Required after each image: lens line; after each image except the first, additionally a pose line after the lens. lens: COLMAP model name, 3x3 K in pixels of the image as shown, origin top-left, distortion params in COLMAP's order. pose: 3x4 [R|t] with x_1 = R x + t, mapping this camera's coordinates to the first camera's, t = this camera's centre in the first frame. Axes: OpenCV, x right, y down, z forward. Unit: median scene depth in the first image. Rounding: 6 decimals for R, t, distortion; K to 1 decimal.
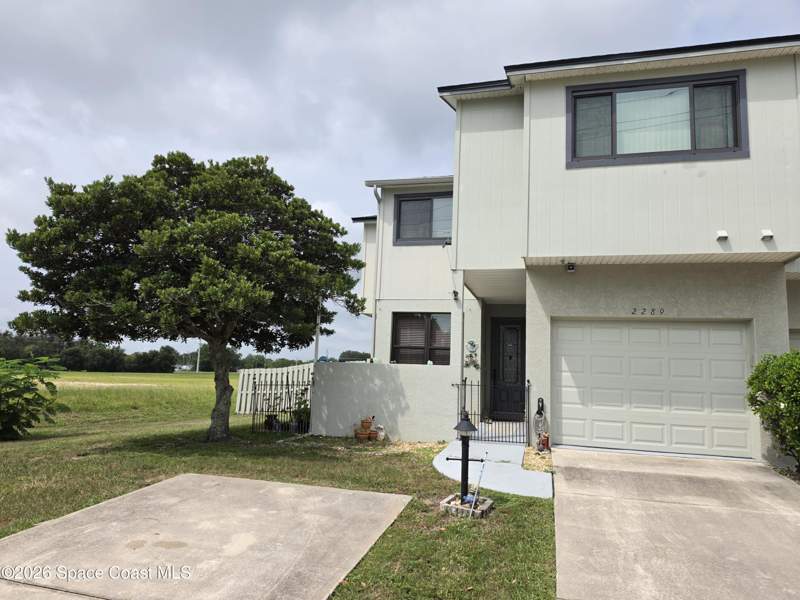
lens RADIAL K [[537.6, 0, 400.0], [0, 537.6, 300.0], [0, 0, 1]] dist [0.075653, -0.140934]
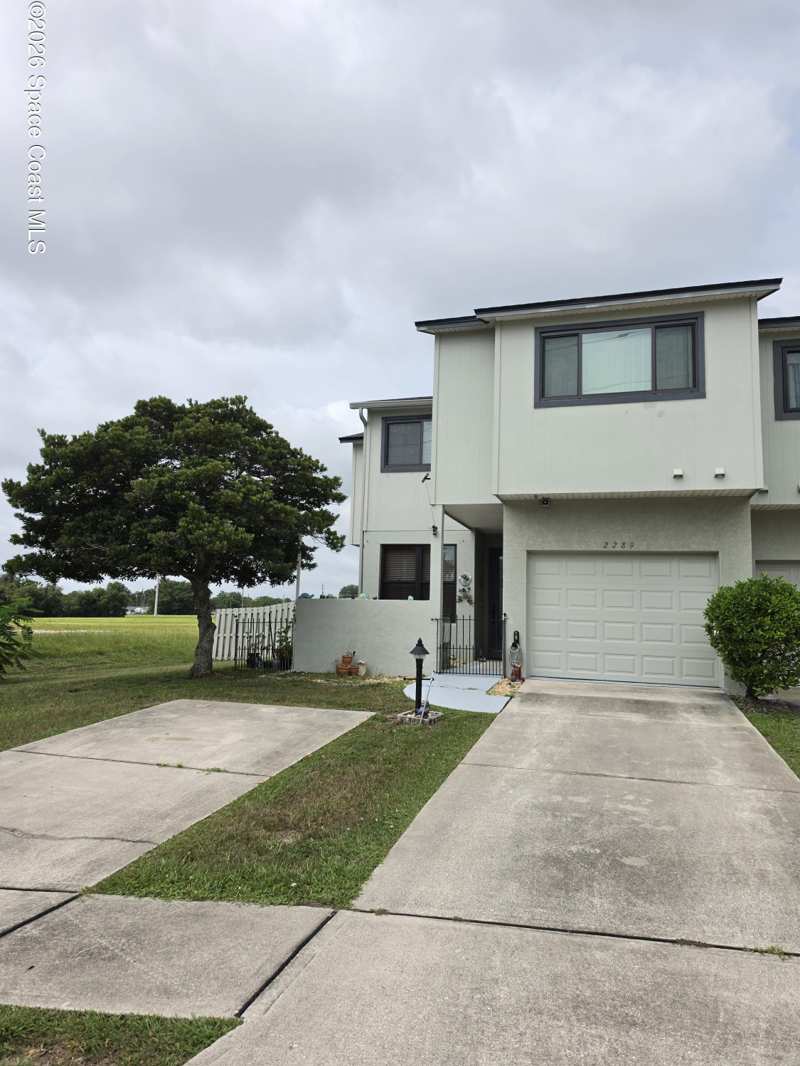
lens RADIAL K [[716.3, 0, 405.8], [0, 716.3, 514.8], [0, 0, 1]] dist [0.075653, -0.140934]
pose [[0.999698, -0.015400, -0.019176, 0.080606], [0.015353, 0.999879, -0.002629, -0.037644], [0.019215, 0.002334, 0.999813, -0.360986]]
